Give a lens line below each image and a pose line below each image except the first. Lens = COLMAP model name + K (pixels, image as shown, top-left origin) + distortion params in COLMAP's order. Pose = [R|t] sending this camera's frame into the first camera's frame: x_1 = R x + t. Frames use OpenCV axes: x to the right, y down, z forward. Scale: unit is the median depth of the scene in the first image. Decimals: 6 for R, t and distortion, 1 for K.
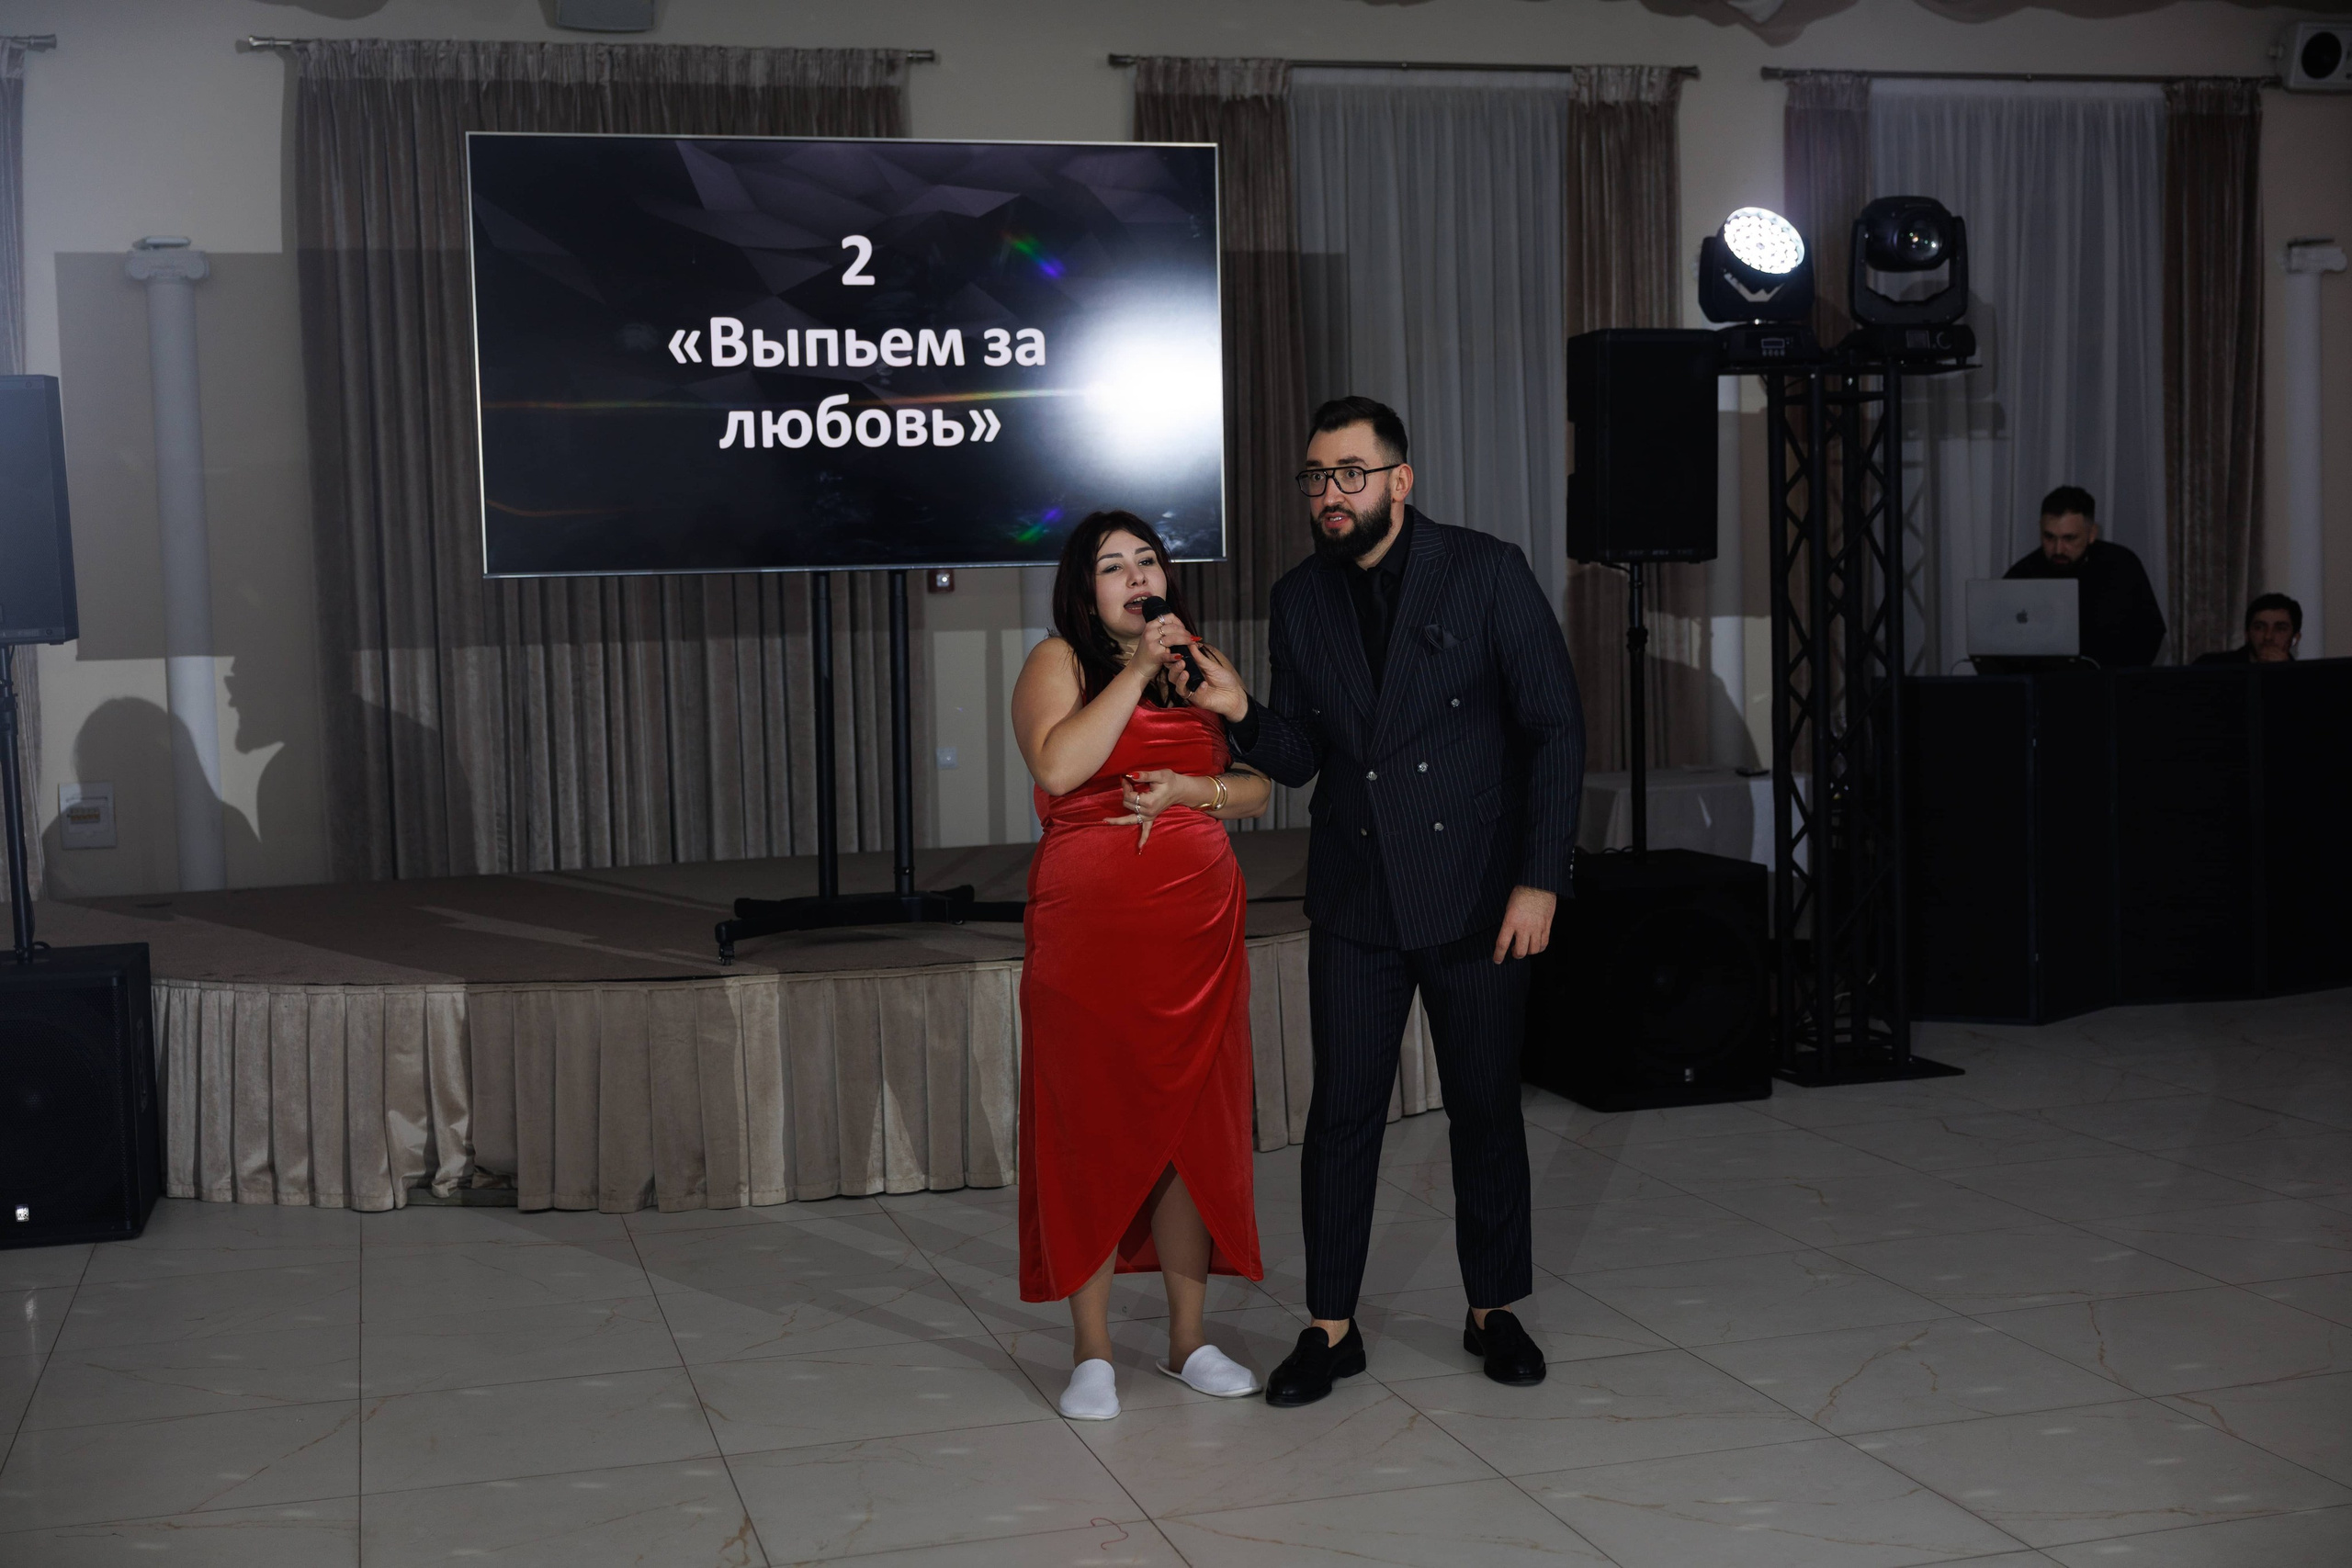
lens RADIAL K [[2876.3, 0, 1176.7], [0, 2876.3, 797.2], [0, 0, 1]] dist [-0.006248, 0.000000]
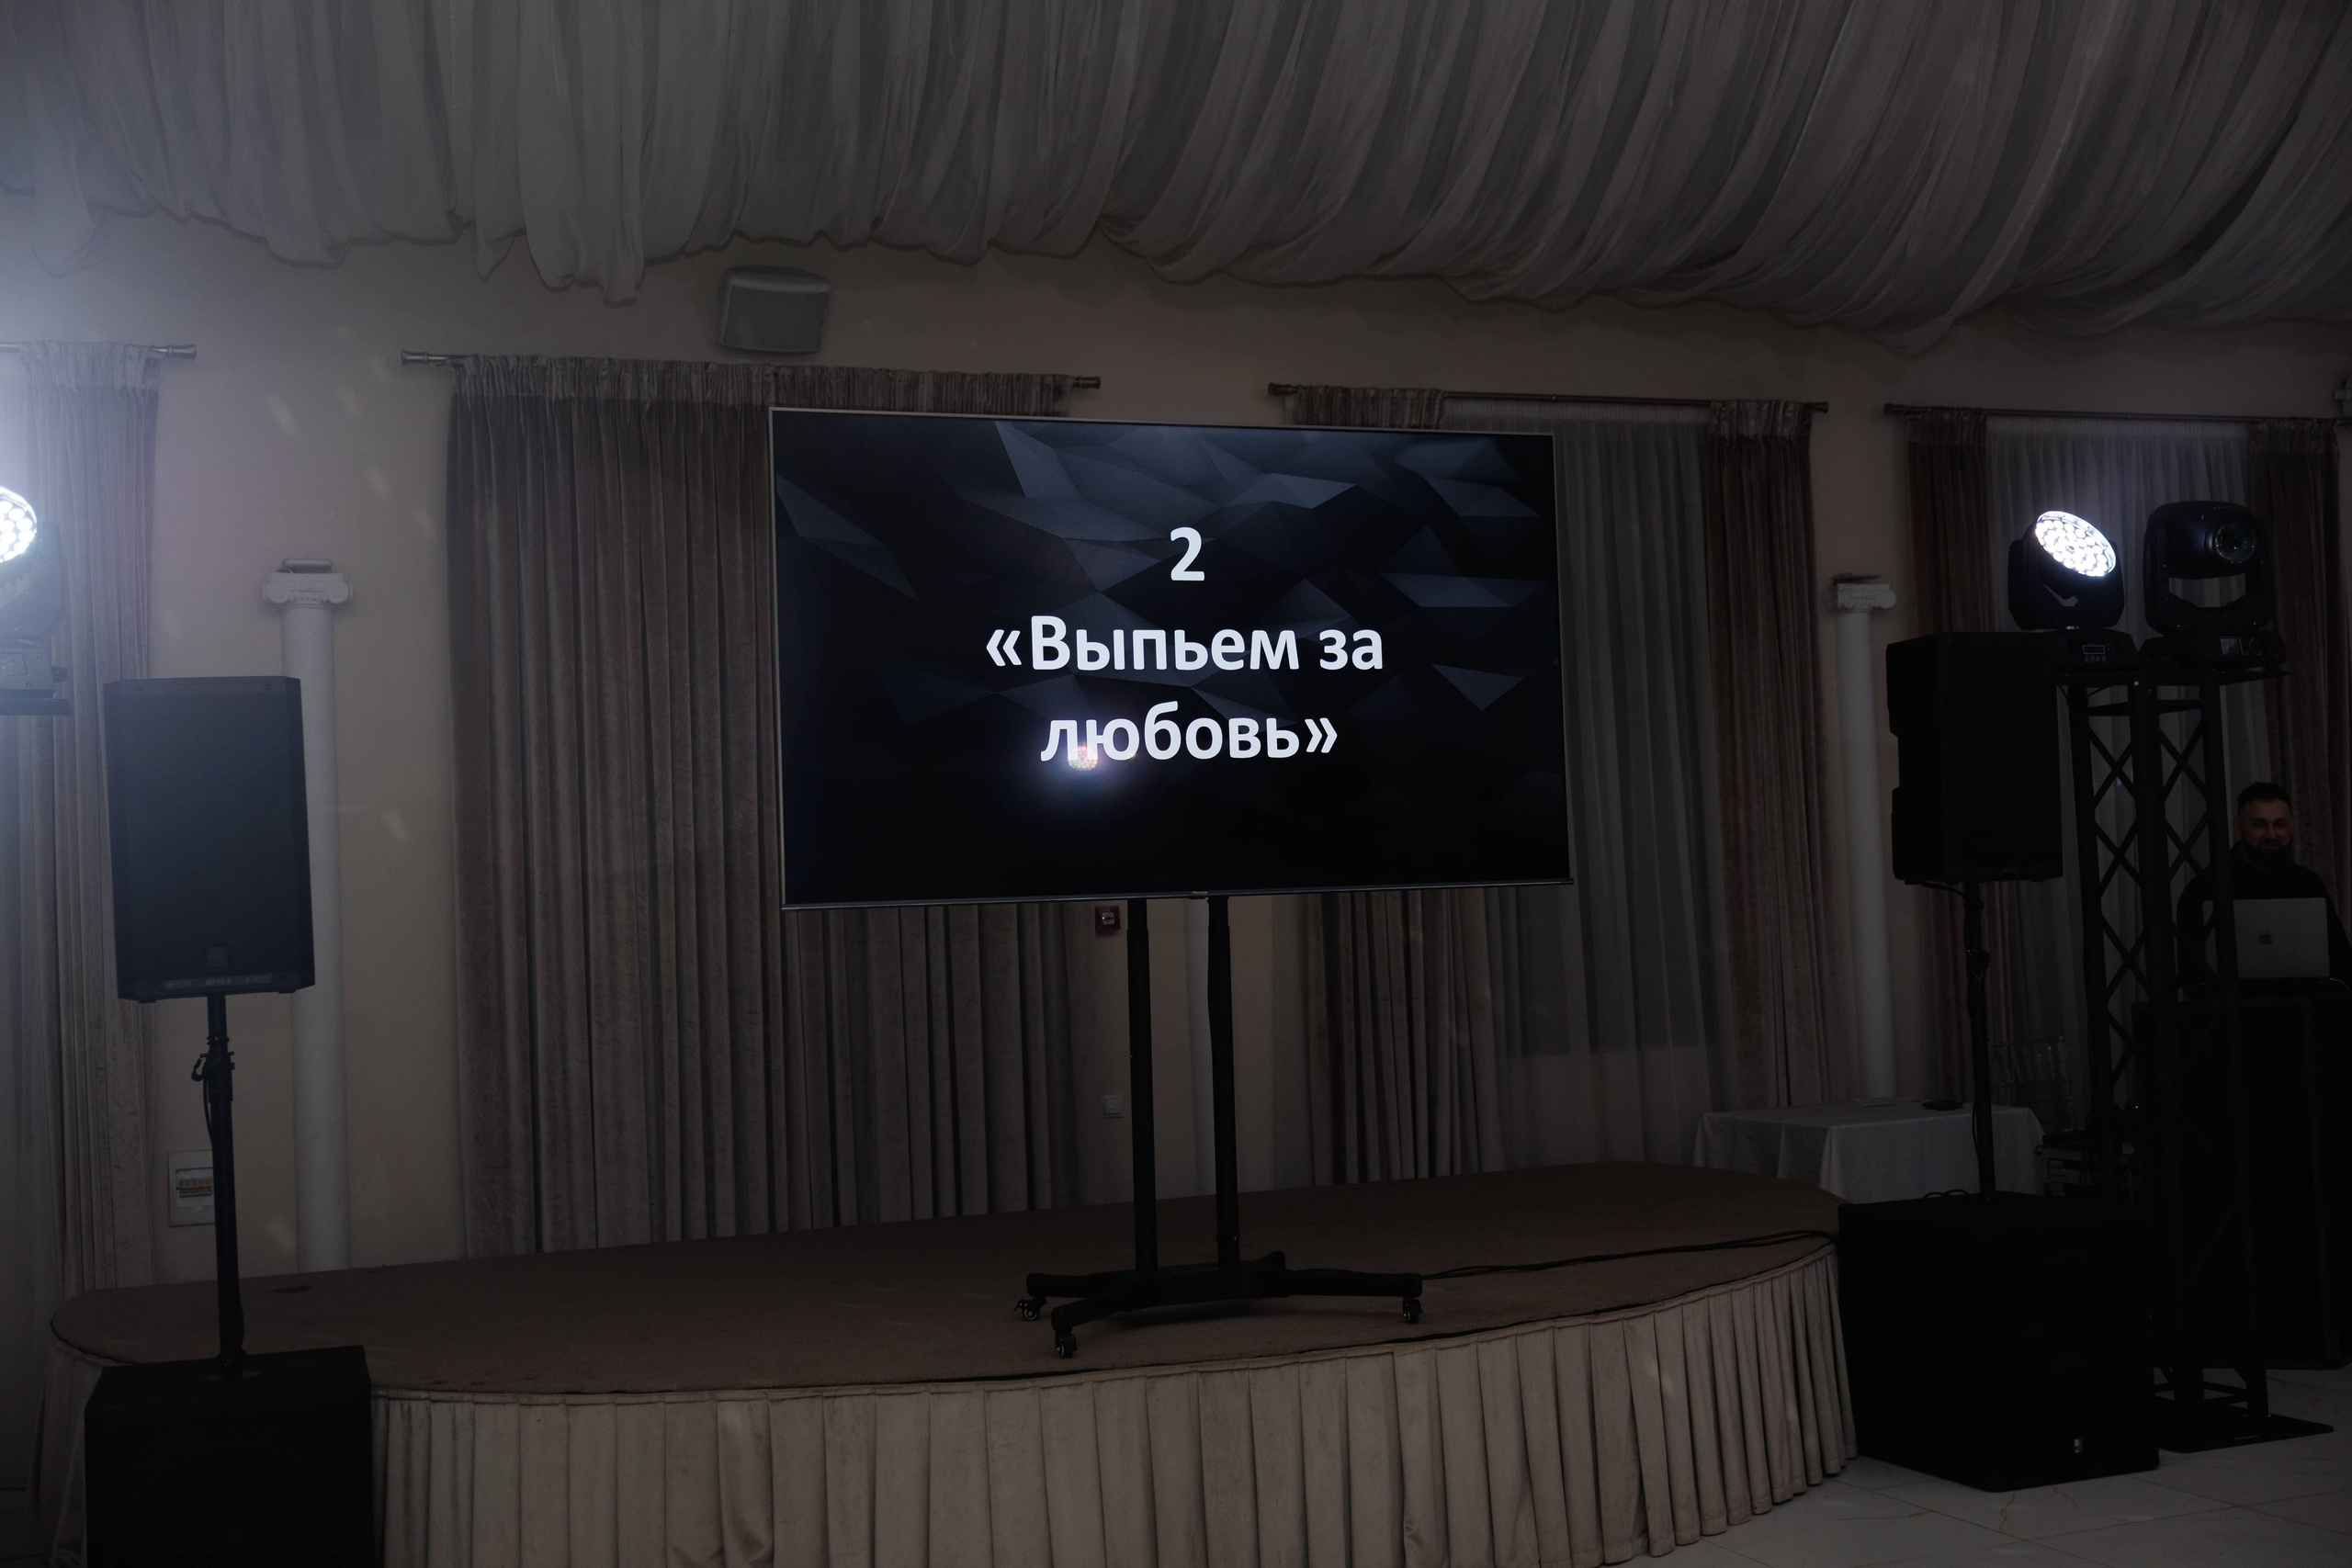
lens RADIAL K [[2559.3, 0, 1184.0], [0, 2559.3, 811.7], [0, 0, 1]] dist [0.008686, 0.000000]
pose [[0.996820, -0.010009, 0.079055, -0.131837], [0.019667, 0.992292, -0.122350, -0.006426], [-0.077221, 0.123516, 0.989334, 0.162552]]
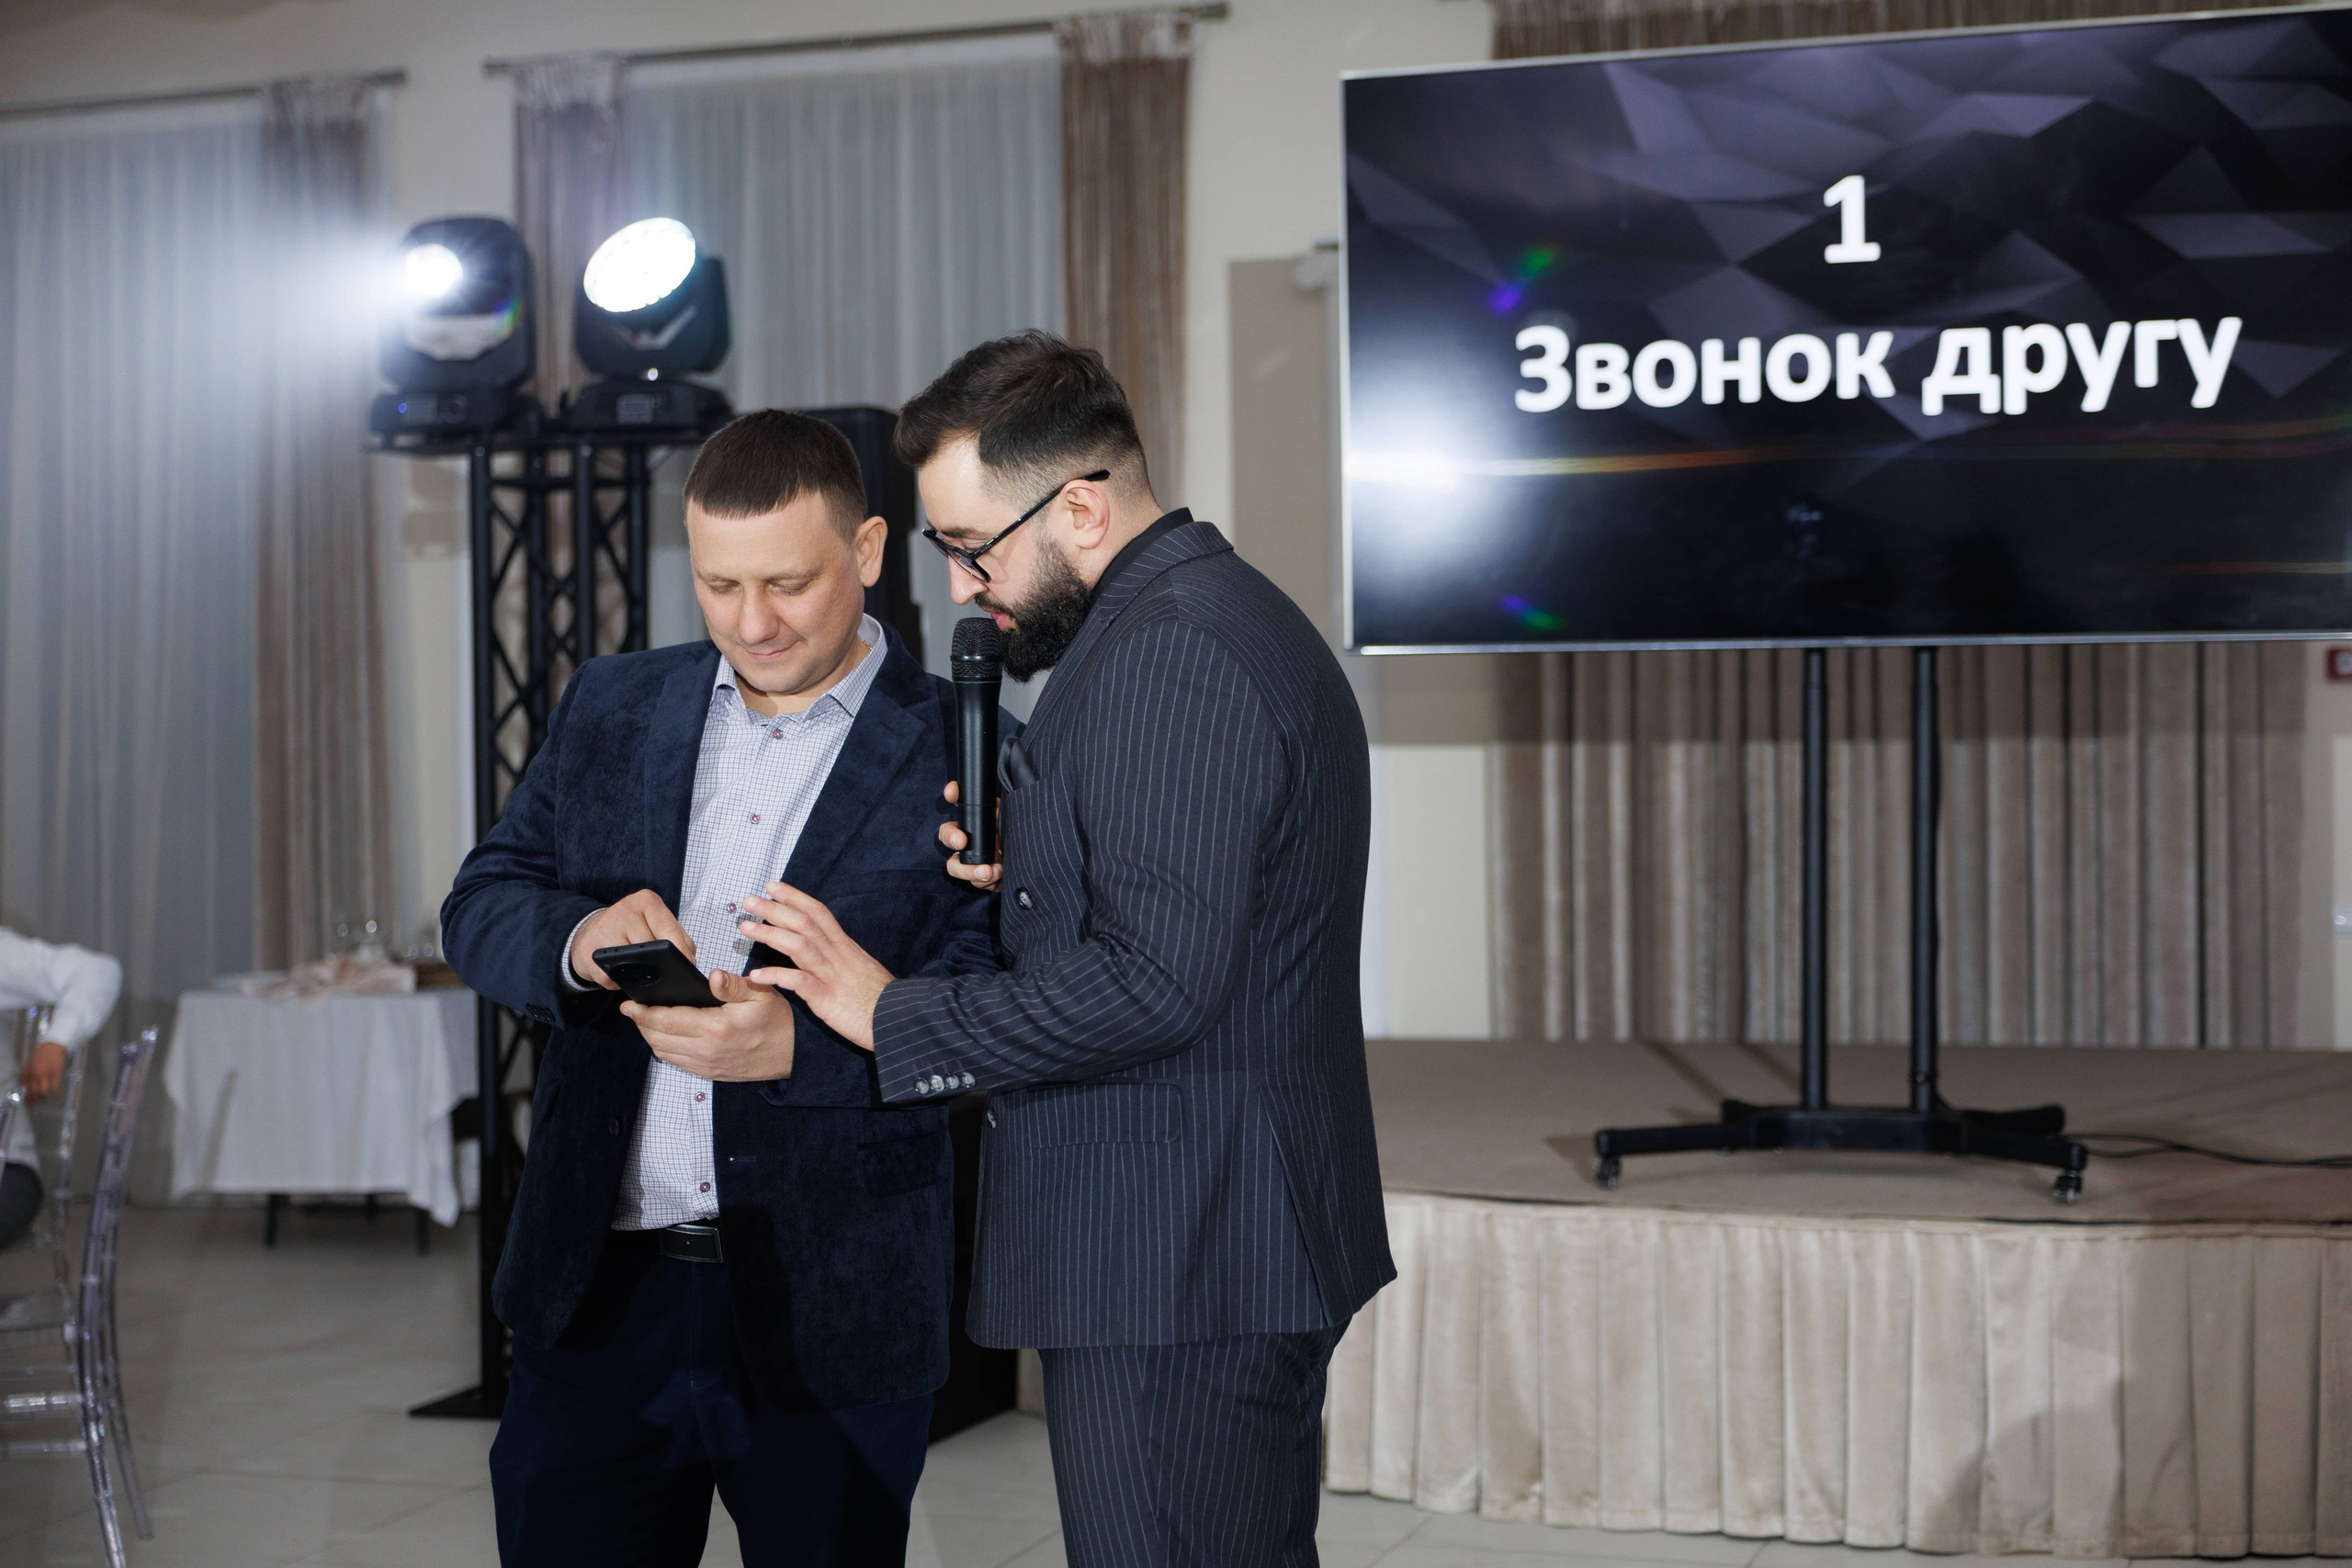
lens RADIAL K [[3596.5, 0, 1177.9], [0, 3596.5, 775.3], [0, 0, 1]] dist [0.004321, 0.000000]
pose [[0.817973, 0.027983, -0.574575, 0.199517], [-0.052368, 0.998291, -0.025933, -0.011998], [0.572868, 0.051302, 0.818041, 0.140737]]
